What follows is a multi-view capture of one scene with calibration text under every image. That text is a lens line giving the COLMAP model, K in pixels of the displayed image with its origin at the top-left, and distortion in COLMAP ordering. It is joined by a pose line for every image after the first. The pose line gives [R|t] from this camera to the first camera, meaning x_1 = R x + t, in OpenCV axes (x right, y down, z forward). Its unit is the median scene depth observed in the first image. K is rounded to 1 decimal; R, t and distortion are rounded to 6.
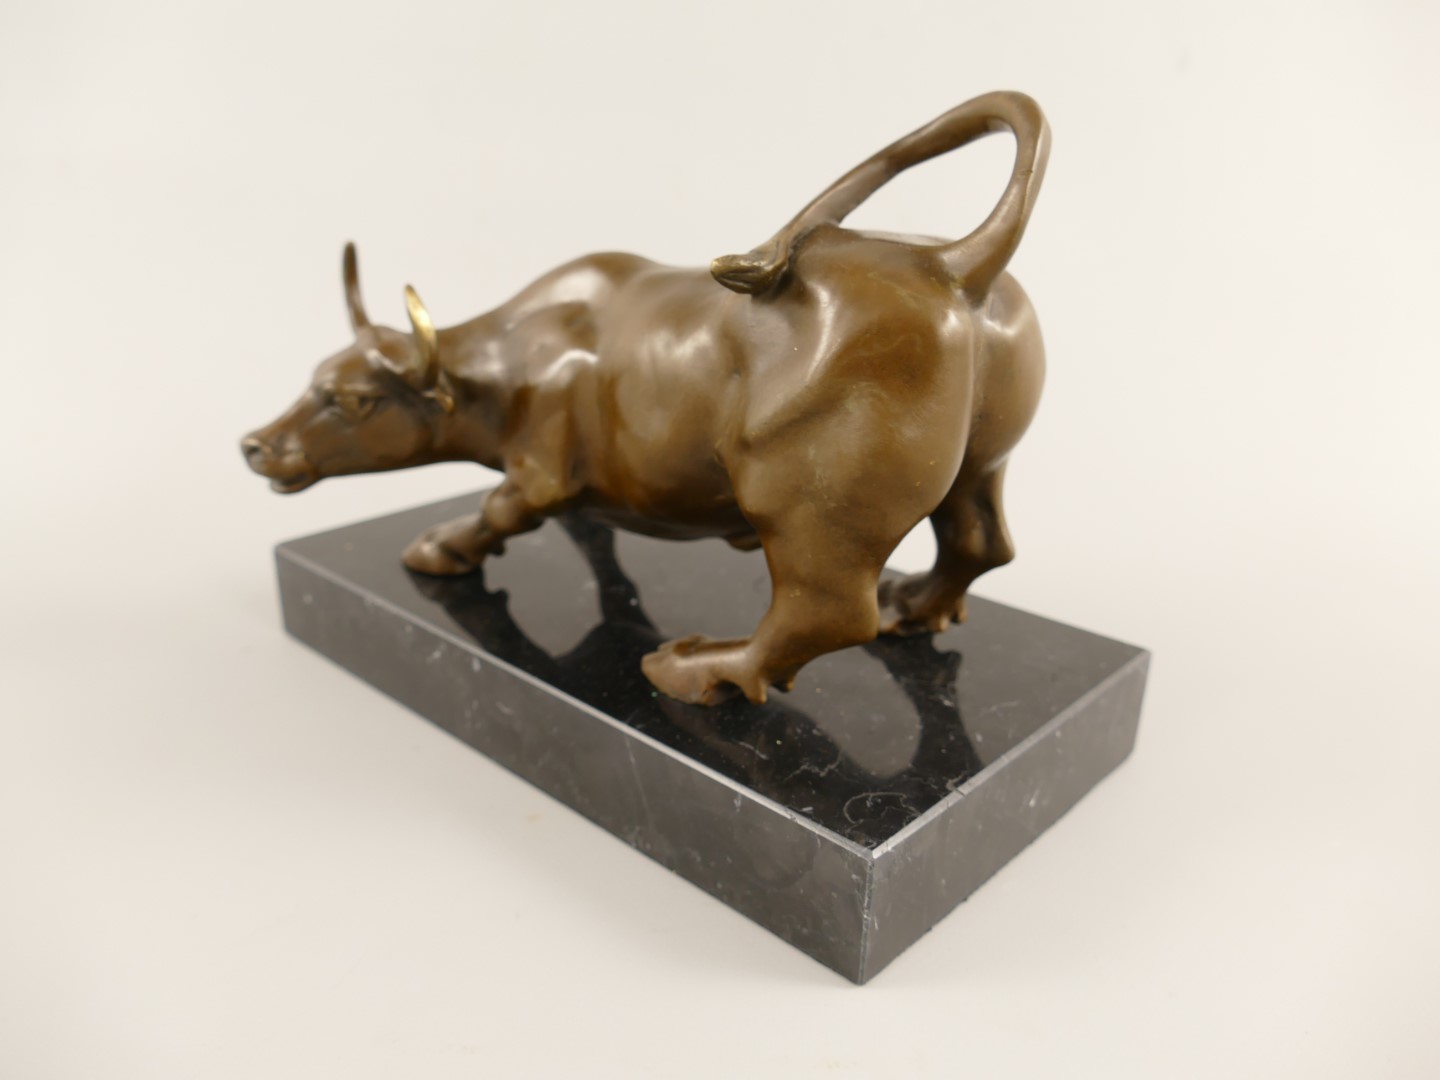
lens RADIAL K [[1146.4, 0, 720.0], [0, 1146.4, 540.0], [0, 0, 1]] dist [-0.012027, 0.001078]
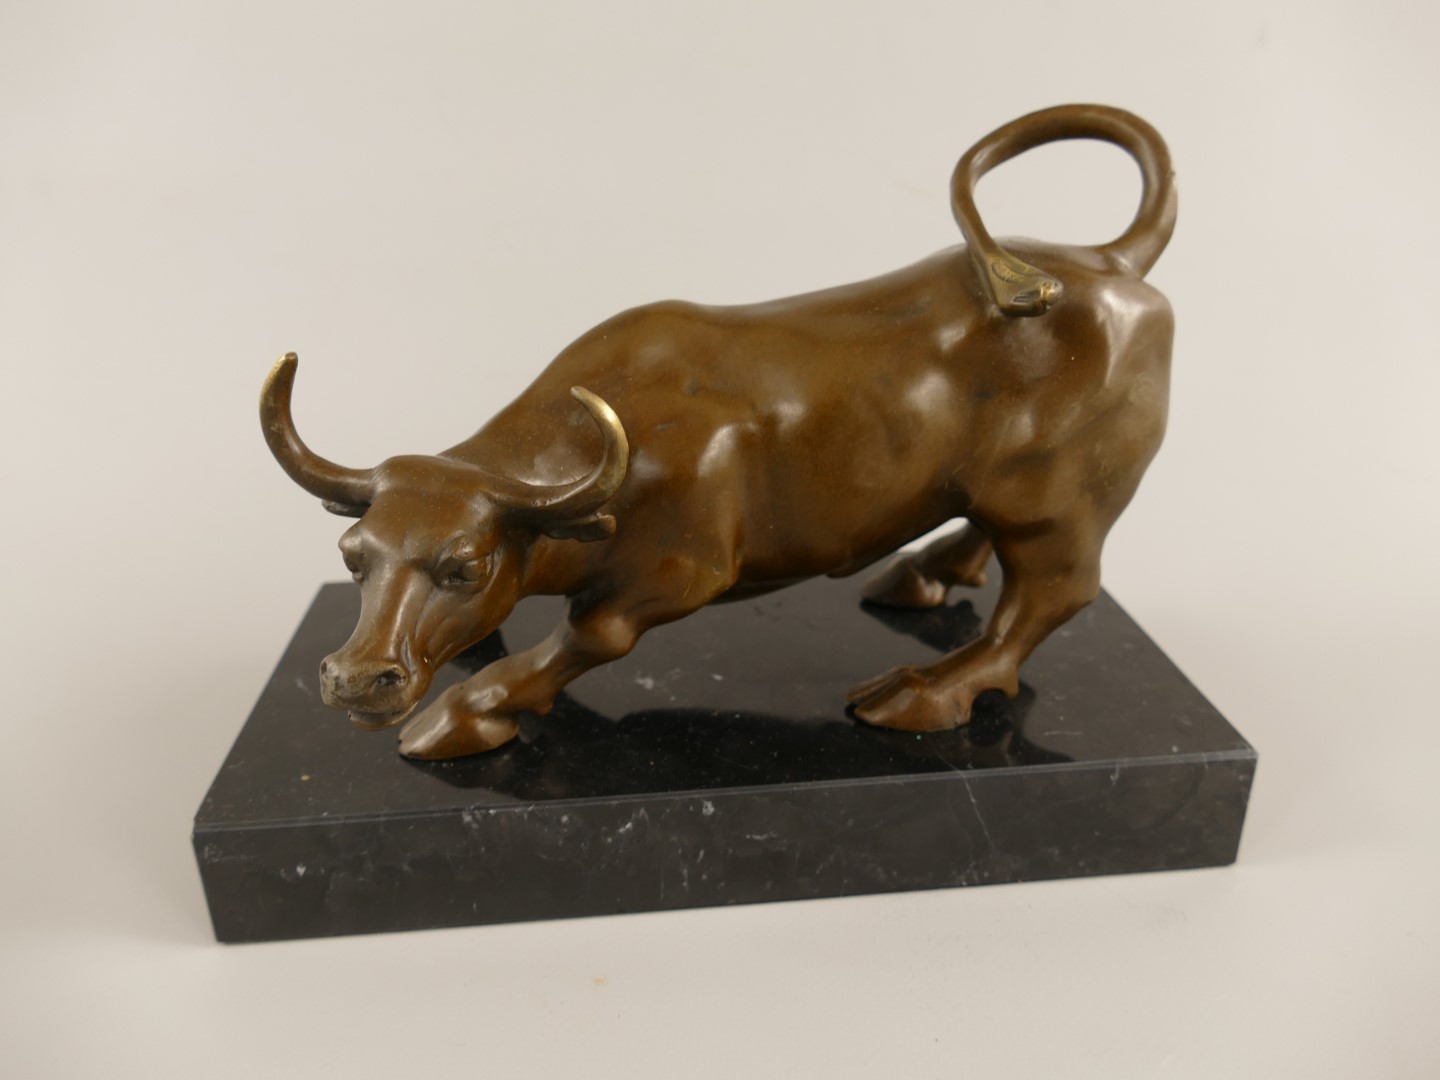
lens RADIAL K [[1146.4, 0, 720.0], [0, 1146.4, 540.0], [0, 0, 1]] dist [-0.012027, 0.001078]
pose [[0.664819, -0.314438, 0.677602, -0.845361], [0.288884, 0.944739, 0.154967, -0.243483], [-0.688884, 0.092723, 0.718917, 0.434228]]
